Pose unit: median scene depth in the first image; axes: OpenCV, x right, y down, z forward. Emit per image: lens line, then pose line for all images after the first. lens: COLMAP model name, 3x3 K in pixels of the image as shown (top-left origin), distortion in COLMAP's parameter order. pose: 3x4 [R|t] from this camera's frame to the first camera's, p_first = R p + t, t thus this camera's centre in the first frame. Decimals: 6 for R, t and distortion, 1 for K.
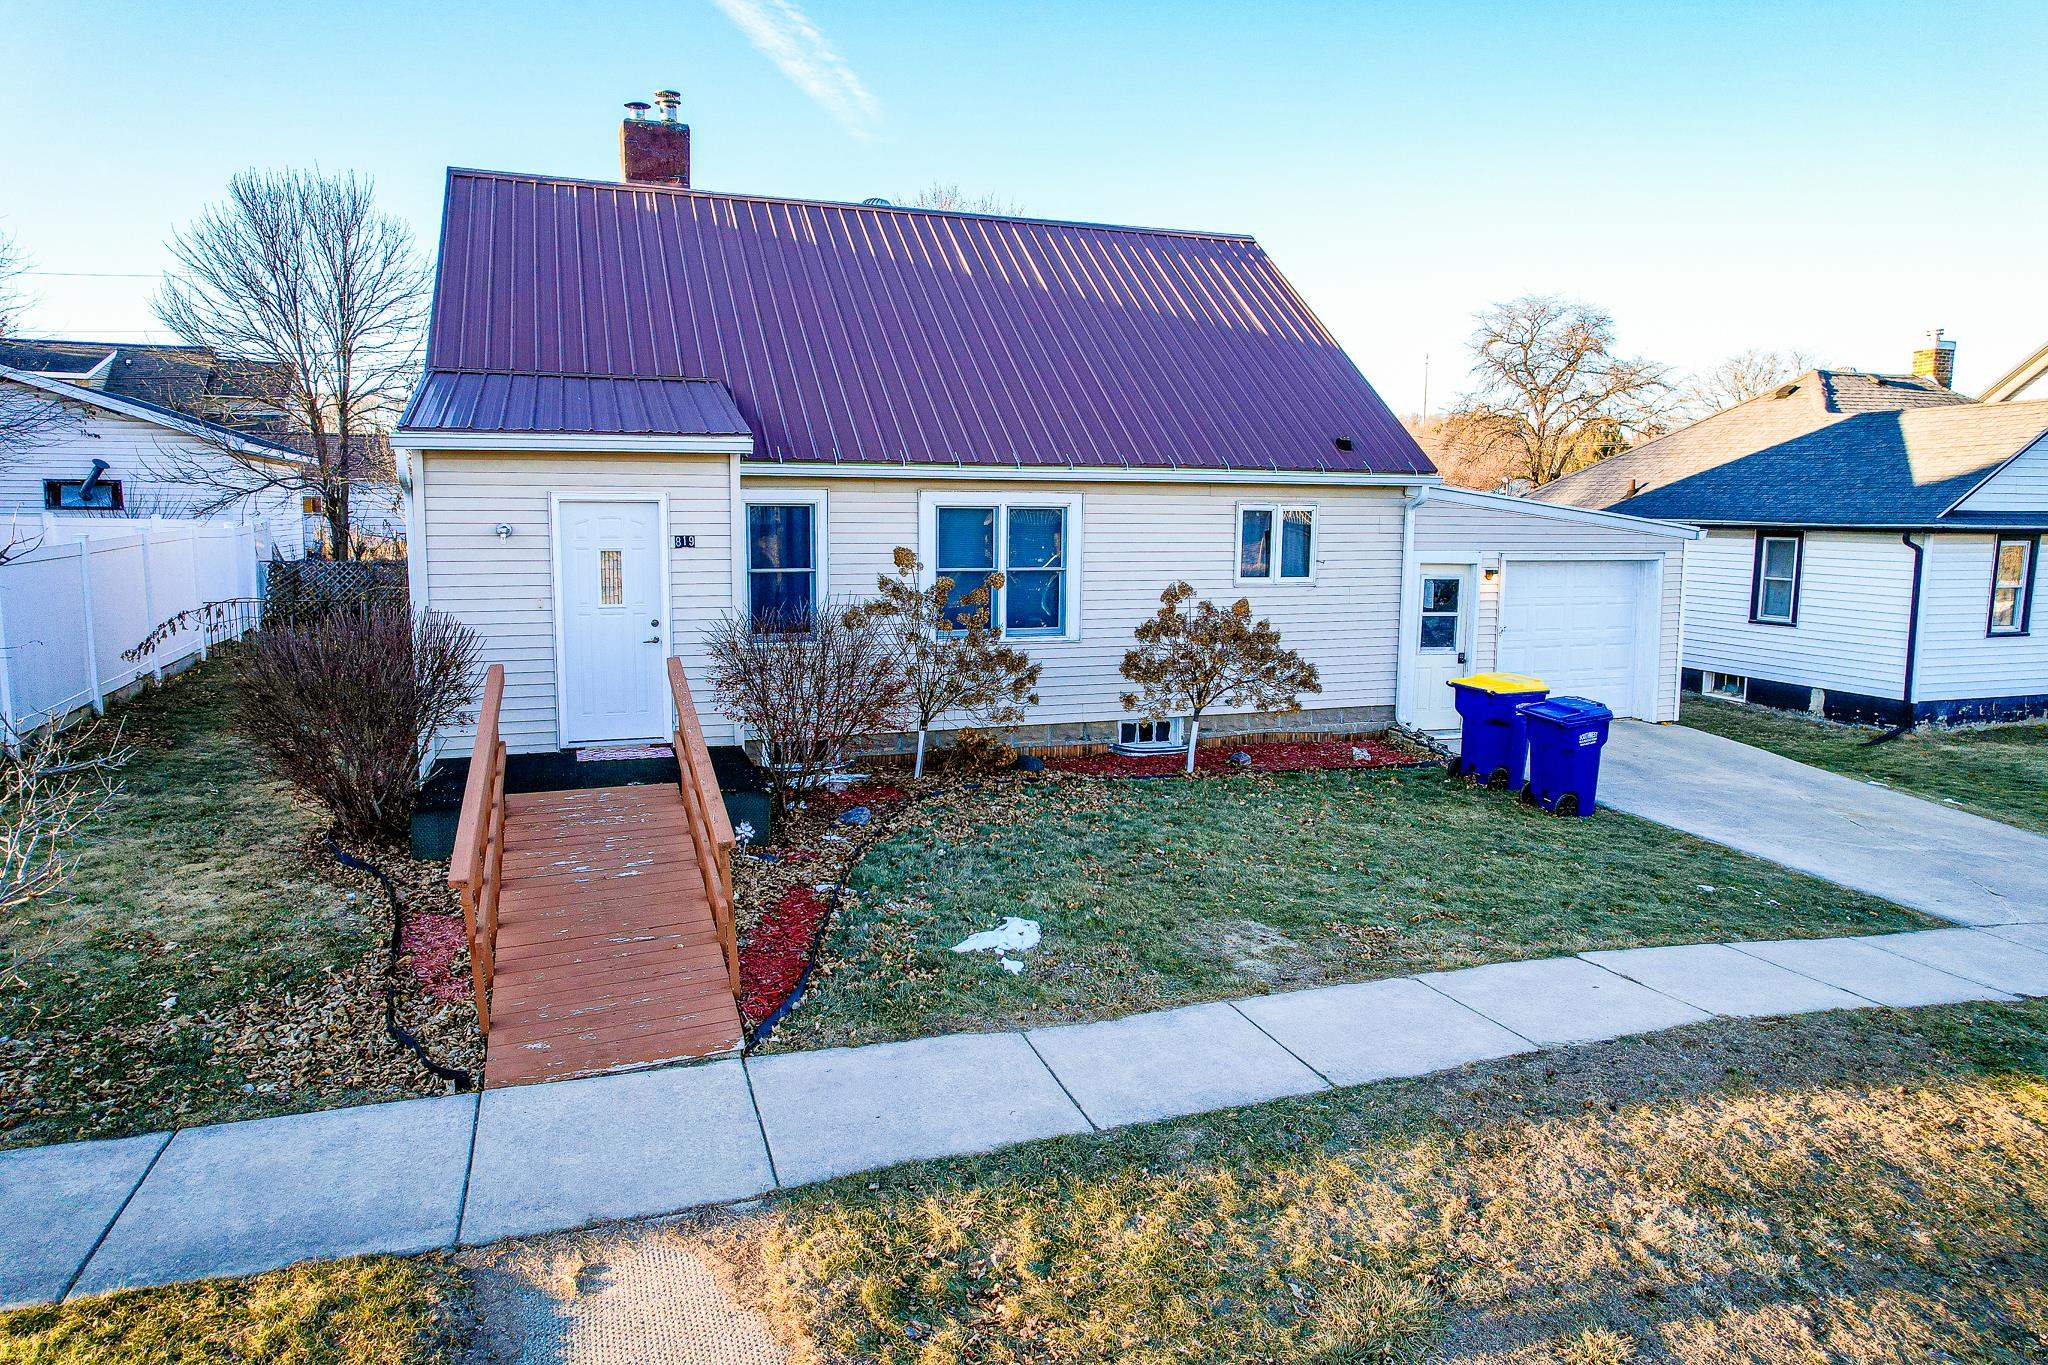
lens RADIAL K [[1308.8, 0, 1038.8], [0, 1308.8, 678.9], [0, 0, 1]] dist [-0.068616, 0.061180]
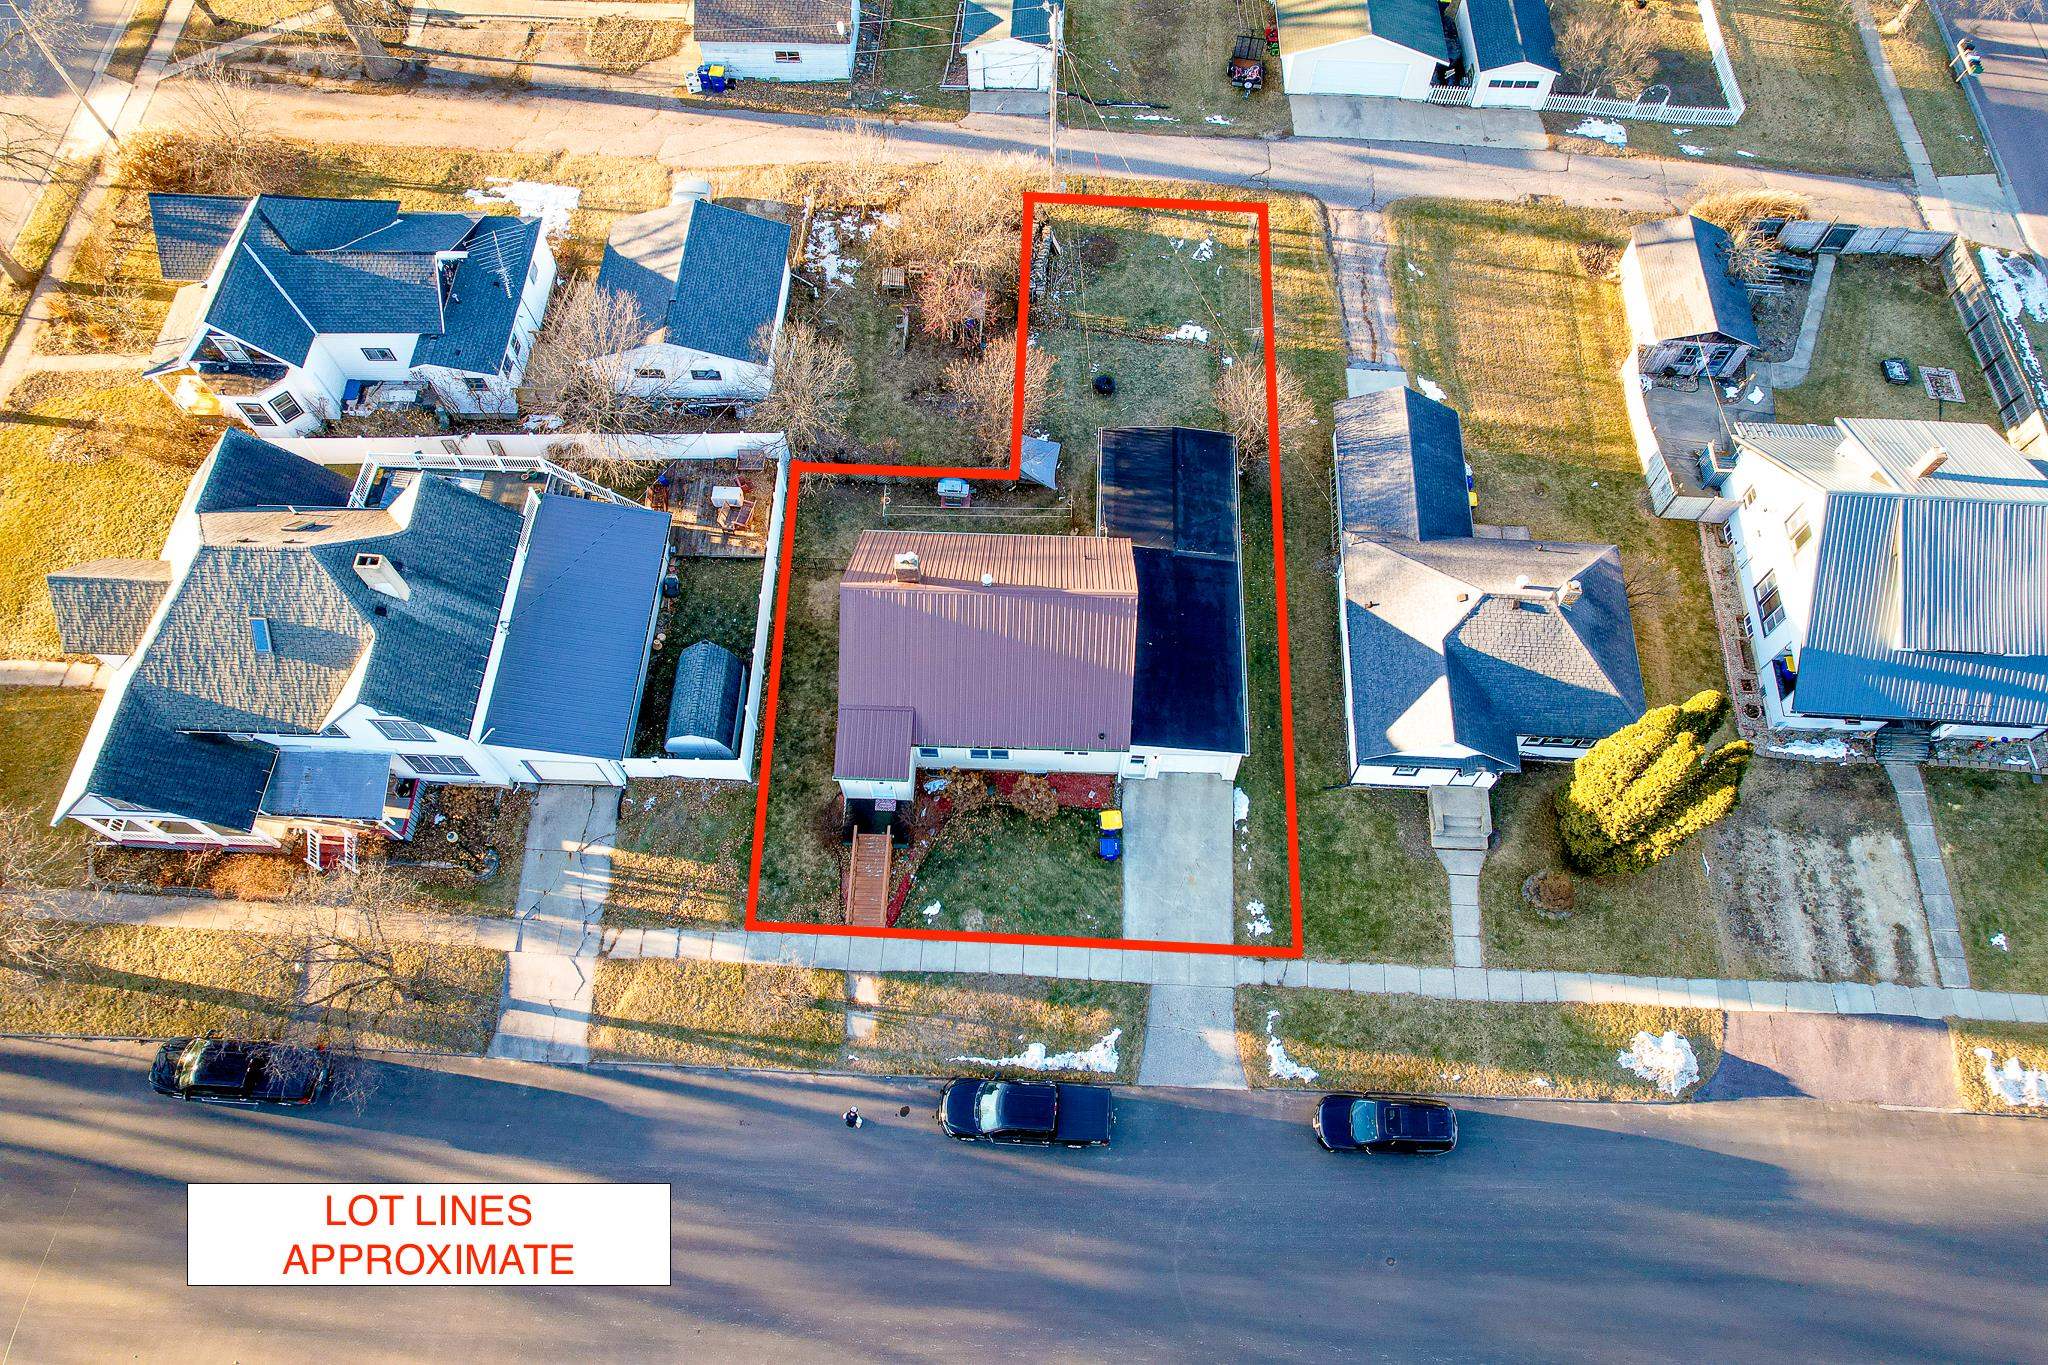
lens RADIAL K [[1308.8, 0, 1022.4], [0, 1308.8, 687.5], [0, 0, 1]] dist [-0.068616, 0.061180]
pose [[0.926106, 0.333588, -0.176201, 0.612197], [-0.040936, 0.553150, 0.832076, -3.071871], [0.375036, -0.763377, 0.525931, -0.700237]]
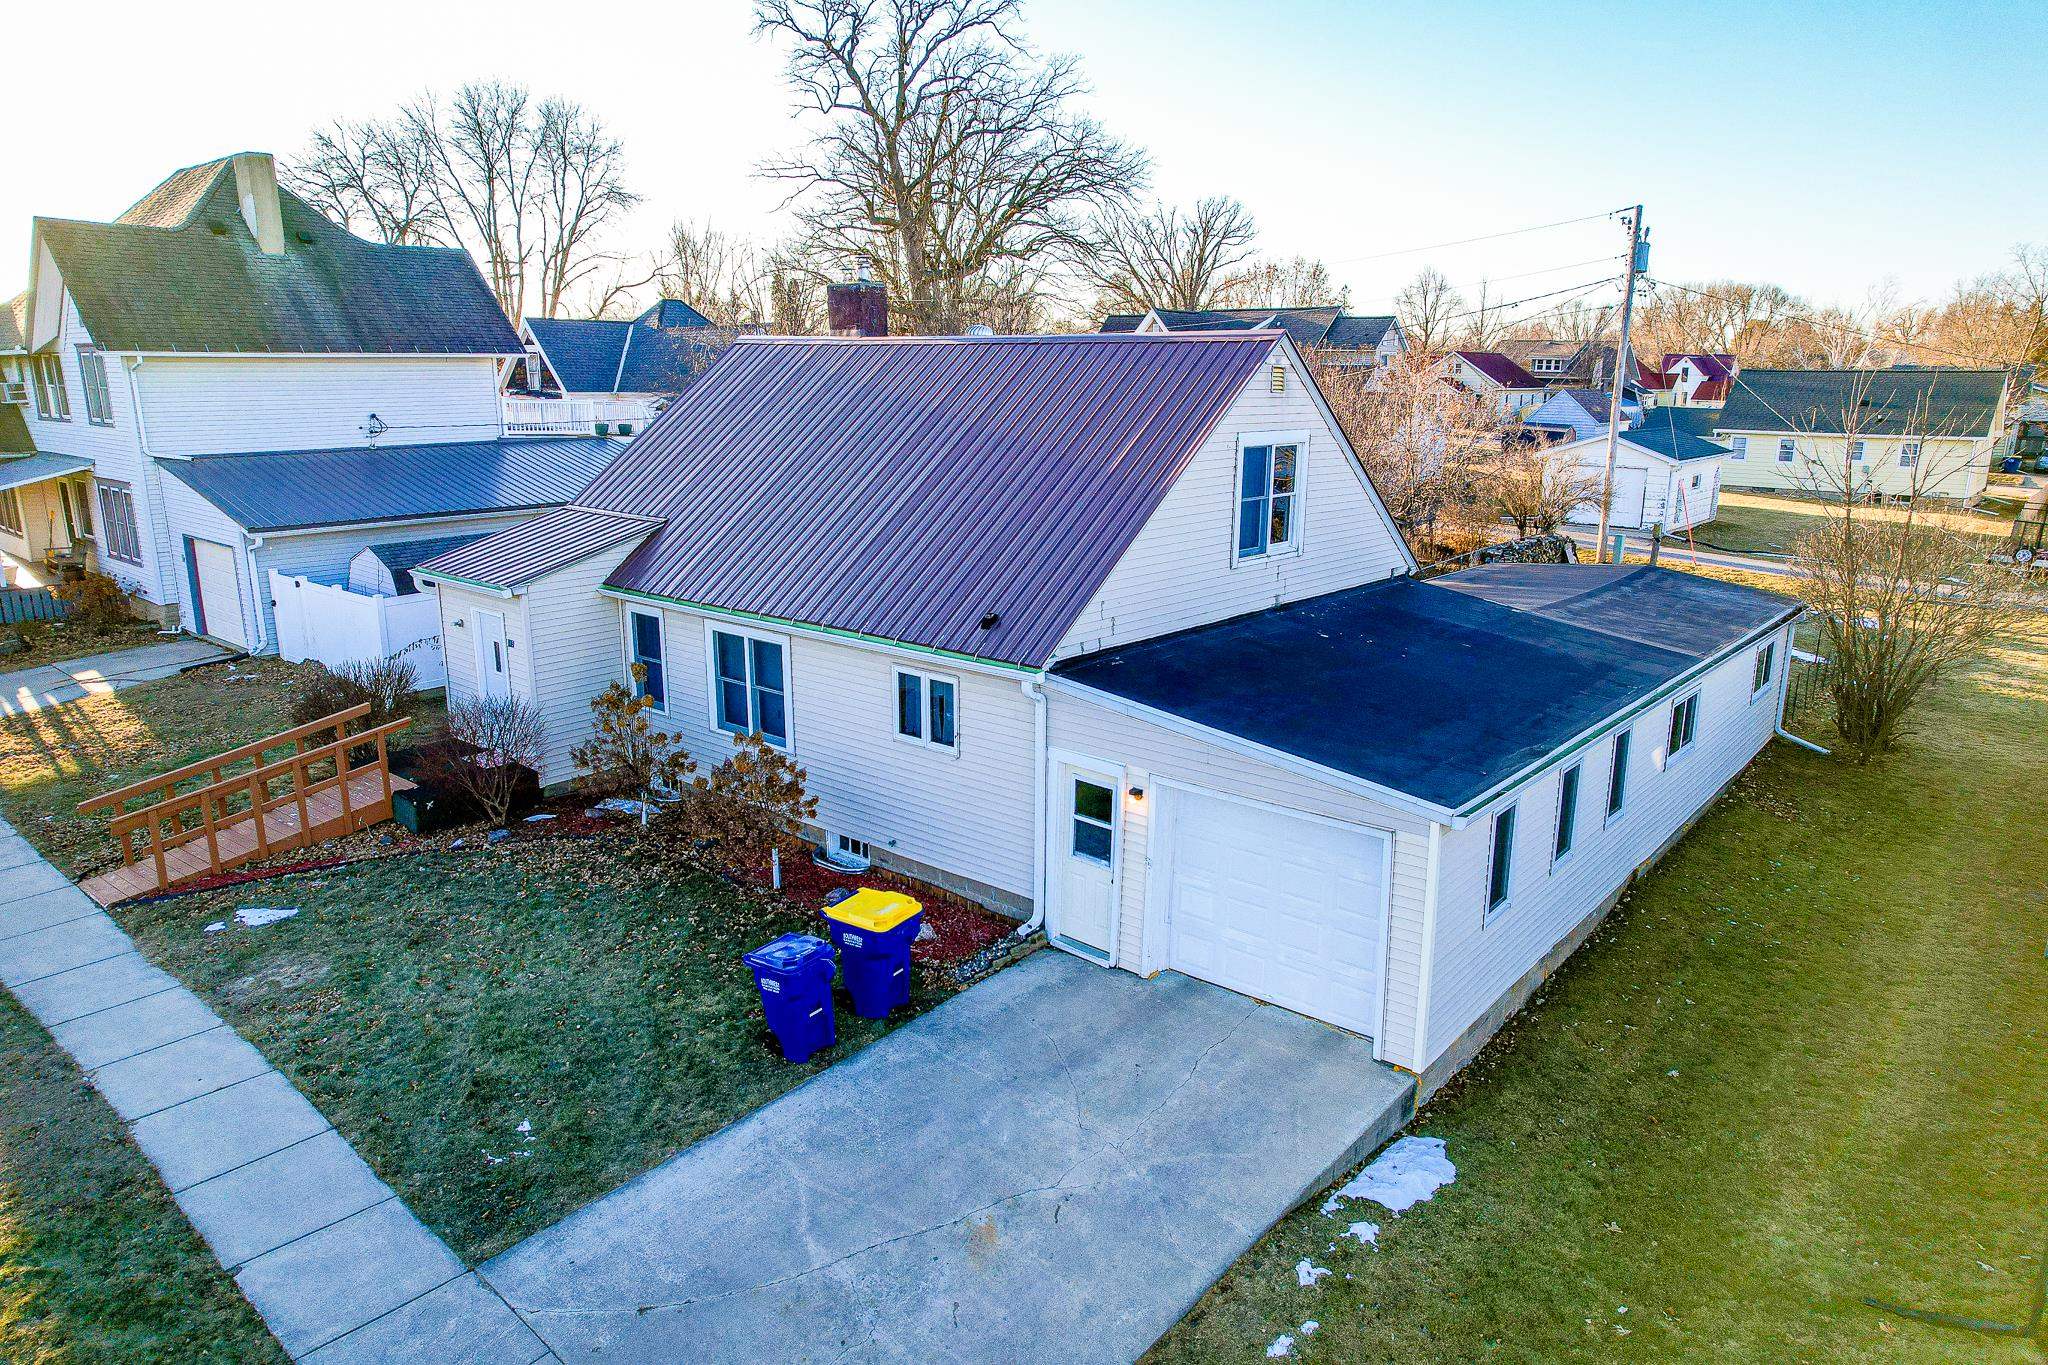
lens RADIAL K [[1308.8, 0, 1028.0], [0, 1308.8, 686.5], [0, 0, 1]] dist [-0.068616, 0.061180]
pose [[0.492677, 0.202627, -0.846293, 1.132094], [-0.116604, 0.979115, 0.166546, -0.313861], [0.862365, 0.016628, 0.506014, 0.574051]]
